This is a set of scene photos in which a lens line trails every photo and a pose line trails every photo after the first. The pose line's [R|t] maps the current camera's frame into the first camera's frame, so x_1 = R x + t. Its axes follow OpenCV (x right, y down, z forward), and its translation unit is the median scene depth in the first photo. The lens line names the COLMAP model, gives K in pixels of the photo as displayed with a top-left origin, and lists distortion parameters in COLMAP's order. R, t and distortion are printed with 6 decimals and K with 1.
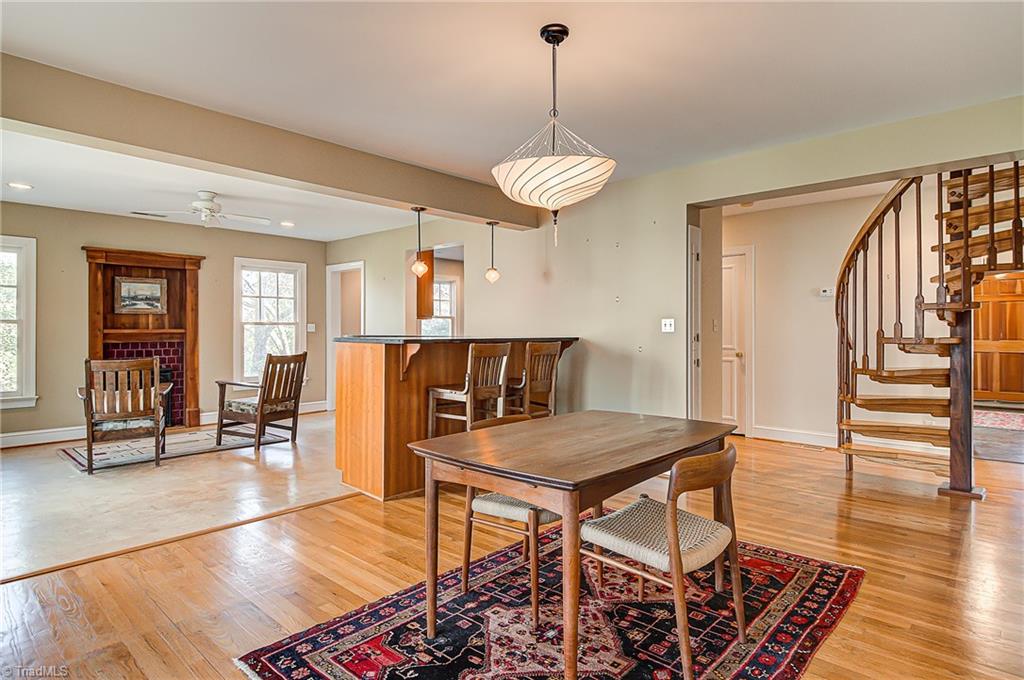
lens RADIAL K [[553.3, 0, 513.3], [0, 553.3, 333.8], [0, 0, 1]] dist [0.005506, -0.008298]
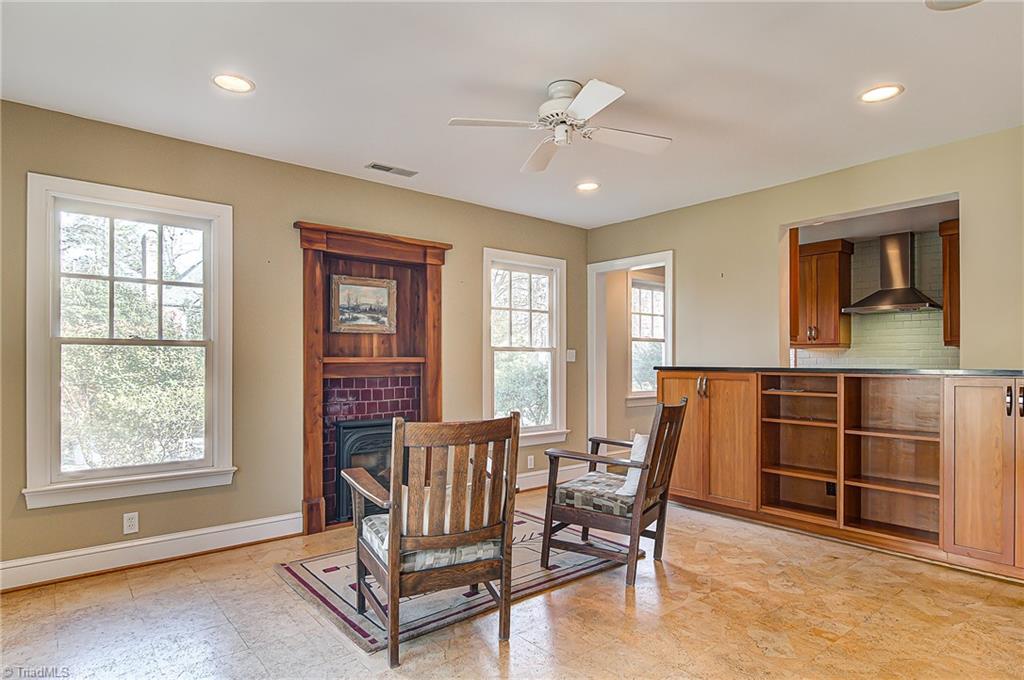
lens RADIAL K [[553.3, 0, 503.7], [0, 553.3, 364.7], [0, 0, 1]] dist [0.005506, -0.008298]
pose [[0.991286, 0.002510, -0.131705, -0.427978], [-0.002475, 0.999997, 0.000428, -0.000134], [0.131705, -0.000098, 0.991289, 0.384013]]
